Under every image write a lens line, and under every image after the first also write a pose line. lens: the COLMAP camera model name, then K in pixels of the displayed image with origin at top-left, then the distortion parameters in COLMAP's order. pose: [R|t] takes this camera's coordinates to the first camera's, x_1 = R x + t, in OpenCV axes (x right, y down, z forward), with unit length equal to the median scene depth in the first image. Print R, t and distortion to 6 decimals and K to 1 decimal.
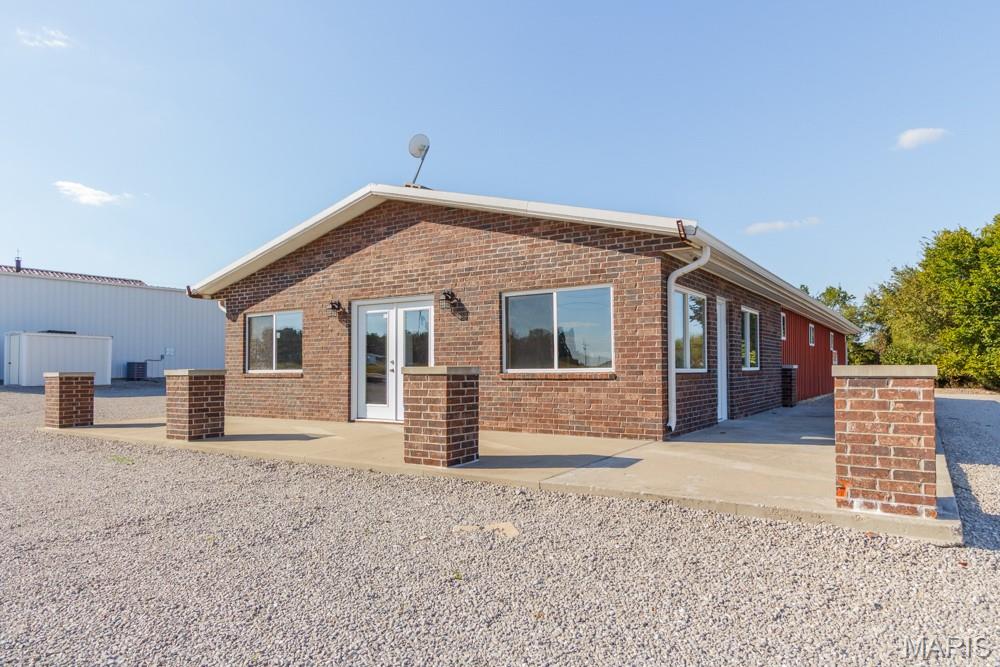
lens RADIAL K [[660.6, 0, 491.6], [0, 660.6, 361.0], [0, 0, 1]] dist [0.011011, 0.001030]
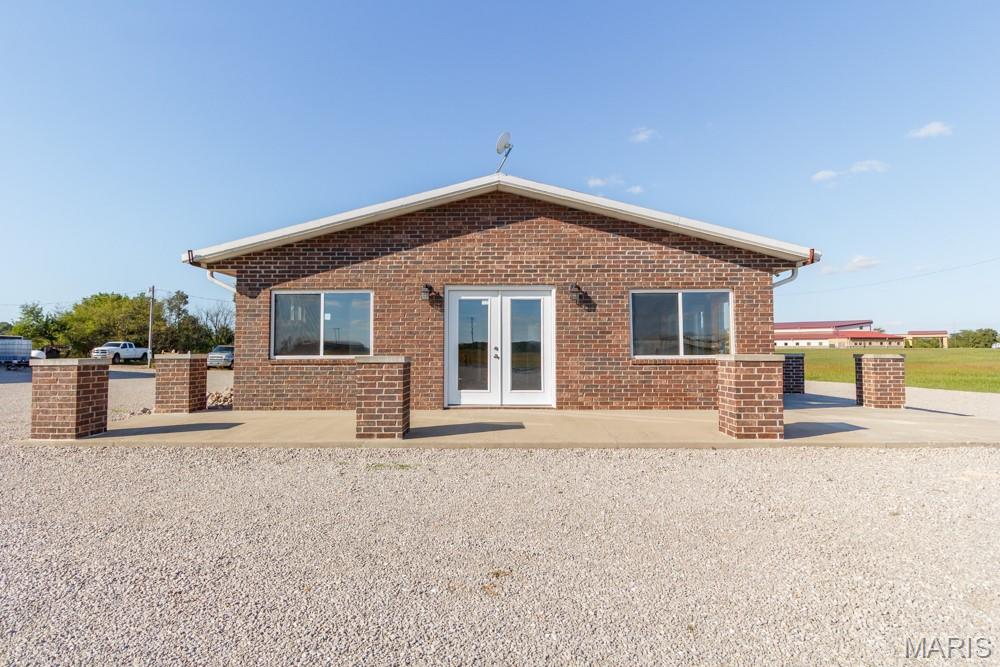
lens RADIAL K [[582.4, 0, 499.9], [0, 582.4, 332.8], [0, 0, 1]] dist [0.004128, -0.000250]
pose [[0.826870, 0.023483, 0.561903, -0.728475], [-0.009857, 0.999580, -0.027268, 0.002333], [-0.562307, 0.017008, 0.826754, 0.280064]]
